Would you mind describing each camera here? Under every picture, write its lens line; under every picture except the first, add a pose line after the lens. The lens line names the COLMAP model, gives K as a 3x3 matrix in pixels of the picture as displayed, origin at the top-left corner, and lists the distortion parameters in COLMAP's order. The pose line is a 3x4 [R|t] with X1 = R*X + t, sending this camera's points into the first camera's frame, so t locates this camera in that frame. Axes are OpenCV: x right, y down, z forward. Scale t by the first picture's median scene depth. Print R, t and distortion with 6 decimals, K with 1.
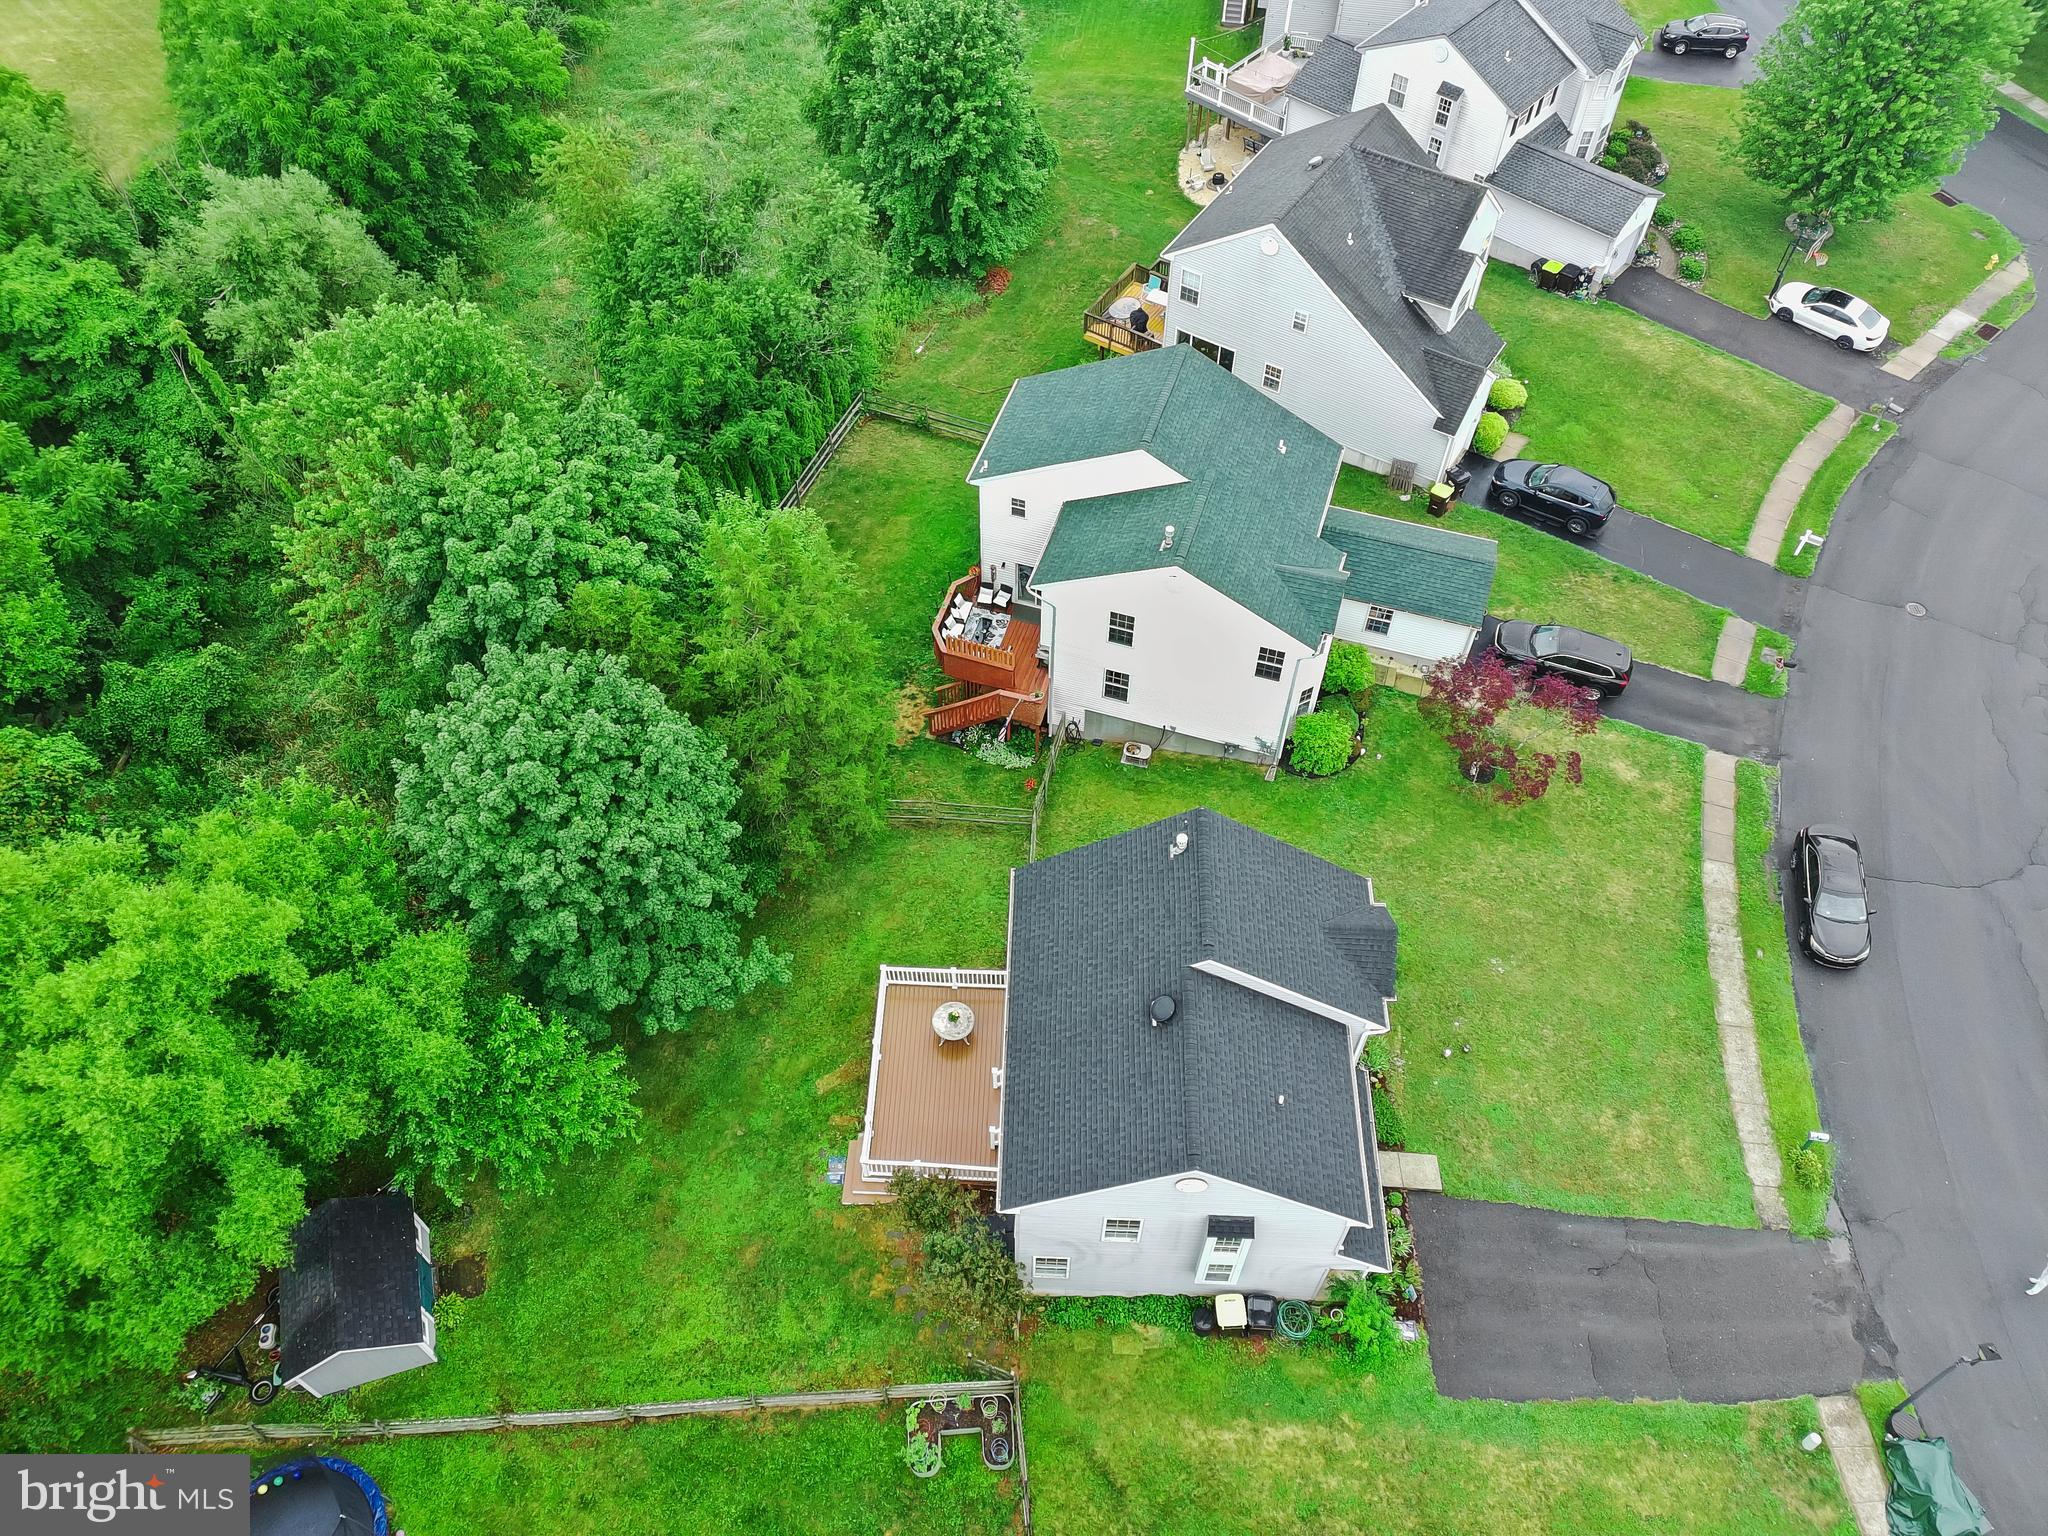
lens RADIAL K [[1514.6, 0, 1018.7], [0, 1514.6, 760.6], [0, 0, 1]] dist [0.080434, -0.068291]
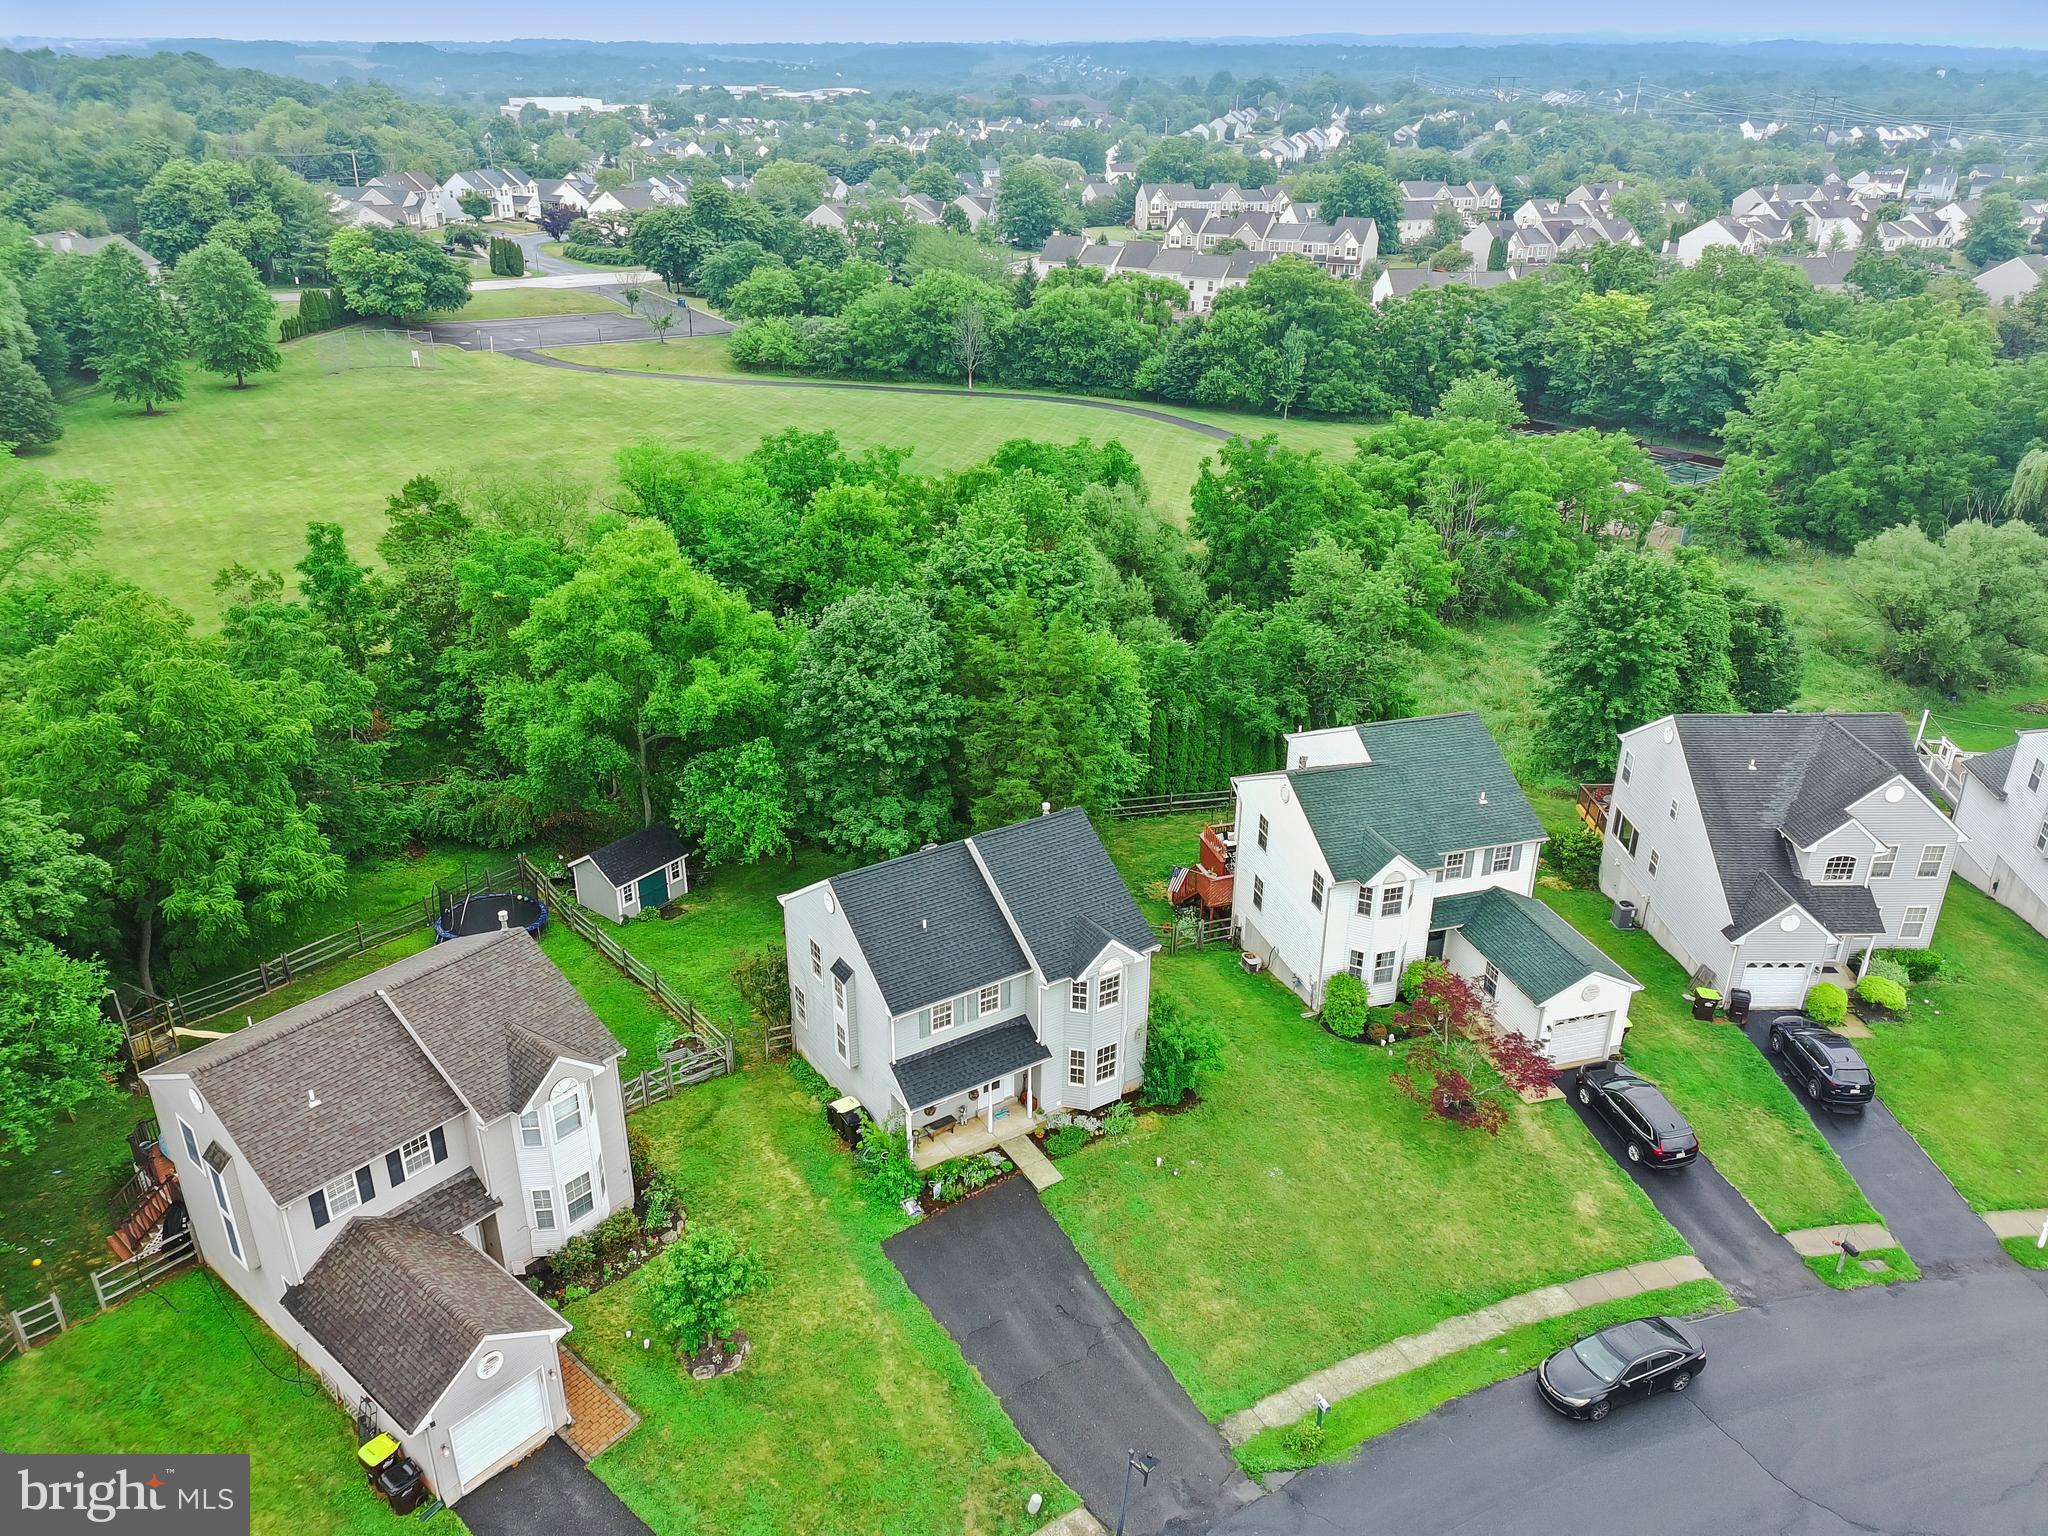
lens RADIAL K [[1514.6, 0, 1018.7], [0, 1514.6, 760.6], [0, 0, 1]] dist [0.080434, -0.068291]
pose [[0.560037, 0.348092, -0.751791, 0.888899], [-0.663580, 0.731764, -0.155507, 0.202657], [0.496003, 0.585964, 0.640802, 0.057230]]
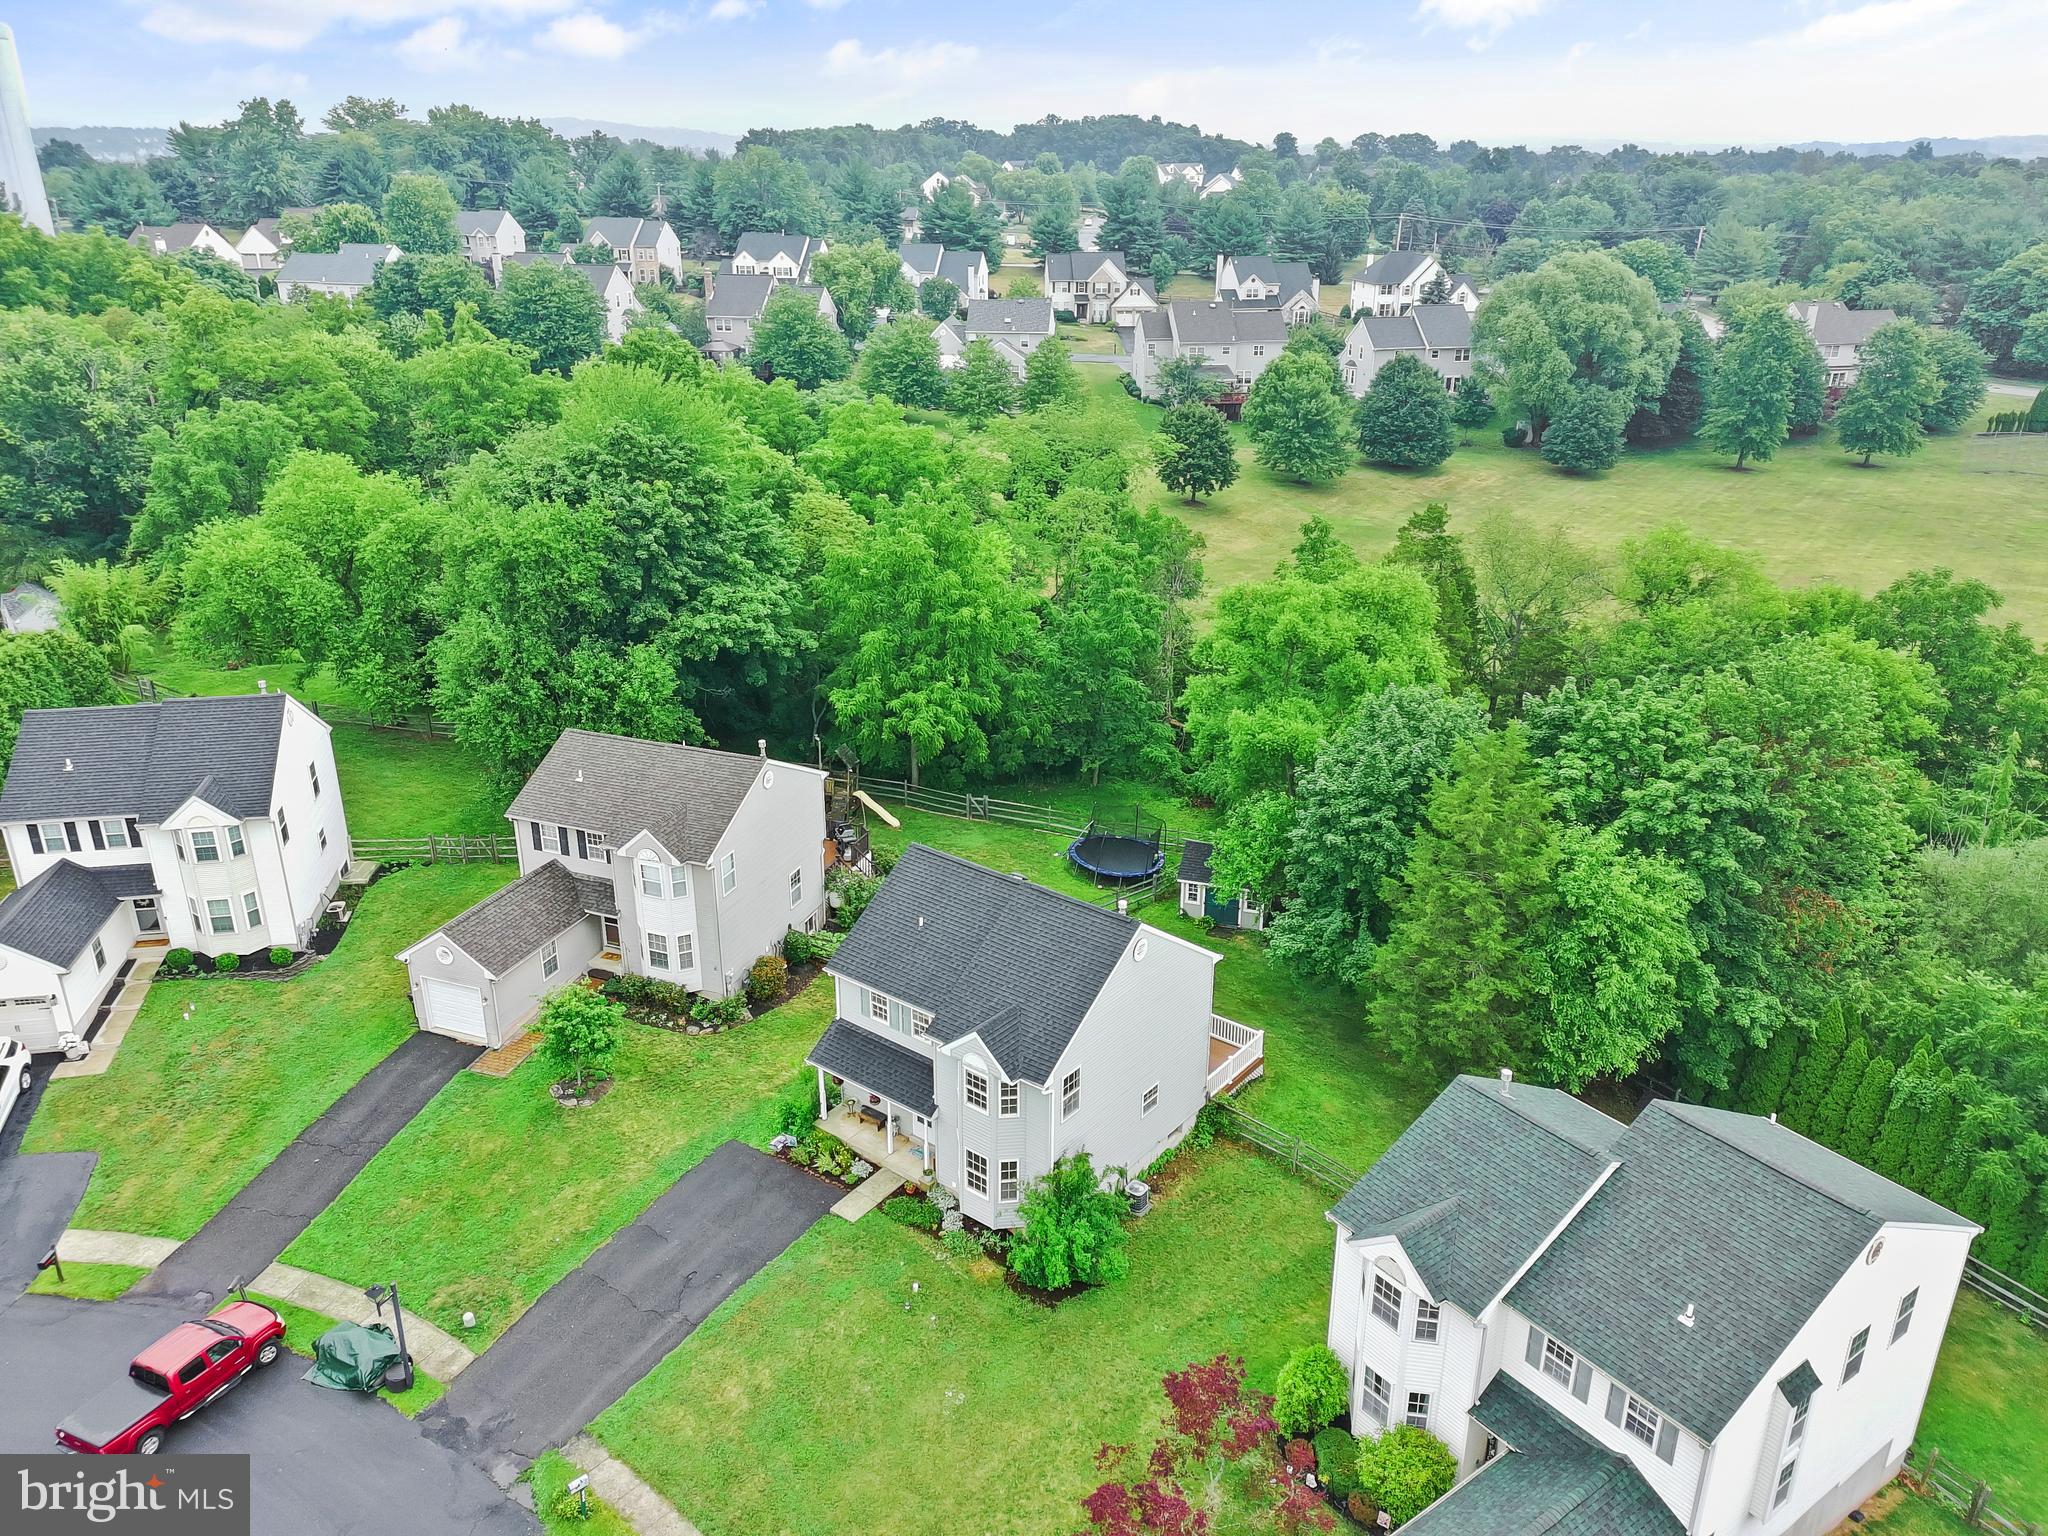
lens RADIAL K [[1514.6, 0, 1018.7], [0, 1514.6, 760.6], [0, 0, 1]] dist [0.080434, -0.068291]
pose [[-0.592152, 0.295583, -0.749658, 0.808133], [-0.646761, 0.380601, 0.660941, -0.575987], [0.480683, 0.876227, -0.034202, 0.712922]]
